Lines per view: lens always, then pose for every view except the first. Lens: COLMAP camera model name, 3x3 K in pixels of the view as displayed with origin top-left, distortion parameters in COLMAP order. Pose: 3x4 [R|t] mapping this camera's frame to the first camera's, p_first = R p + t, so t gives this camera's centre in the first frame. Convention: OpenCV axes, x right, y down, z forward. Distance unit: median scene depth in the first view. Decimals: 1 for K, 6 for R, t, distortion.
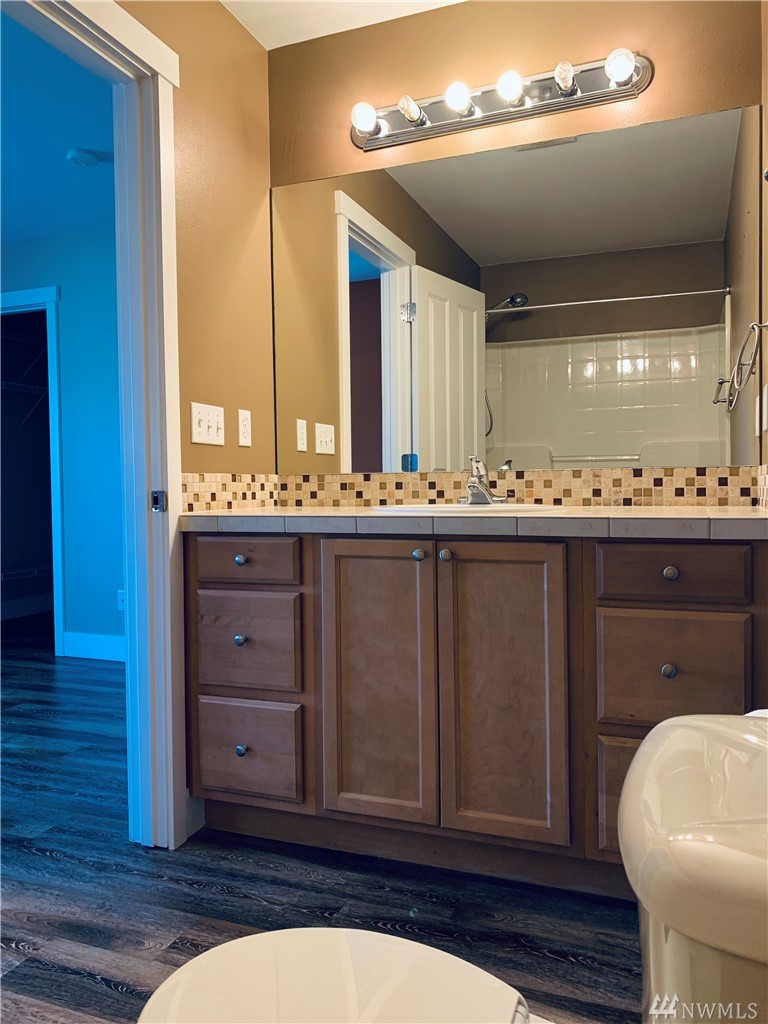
lens RADIAL K [[779.8, 0, 384.7], [0, 779.8, 510.0], [0, 0, 1]] dist [0.039427, -0.018401]
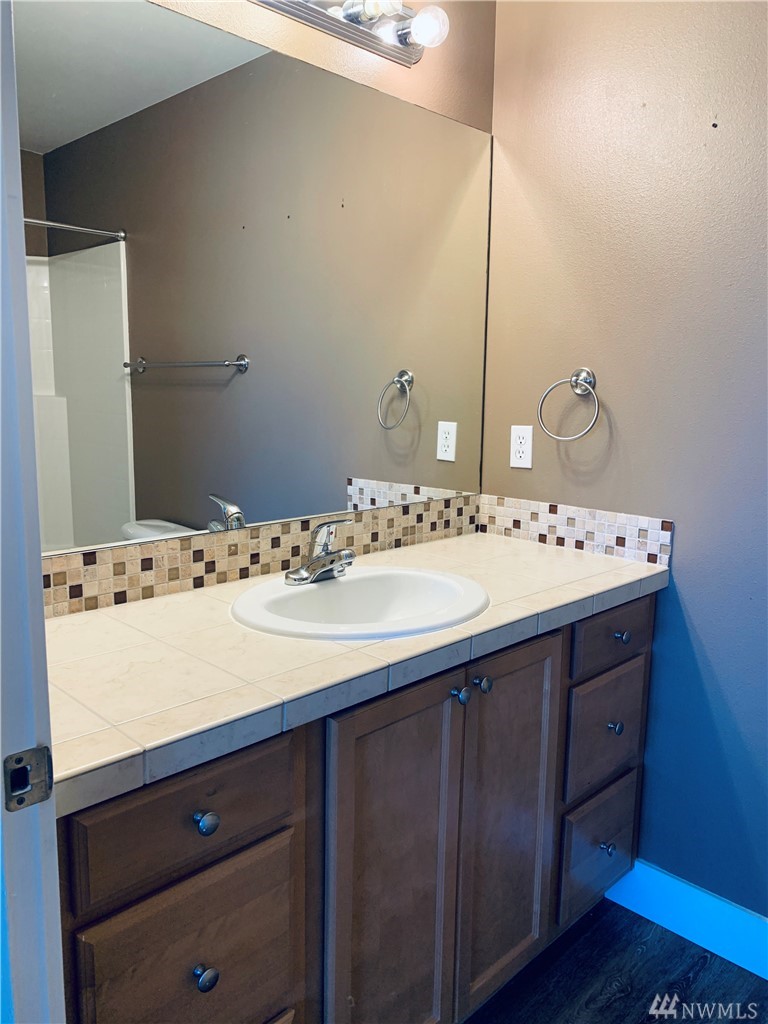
lens RADIAL K [[779.8, 0, 385.6], [0, 779.8, 512.8], [0, 0, 1]] dist [0.039427, -0.018401]
pose [[0.376426, -0.135955, 0.916417, -0.507020], [0.004649, 0.989438, 0.144879, -0.173232], [-0.926435, -0.050276, 0.373083, 0.678196]]
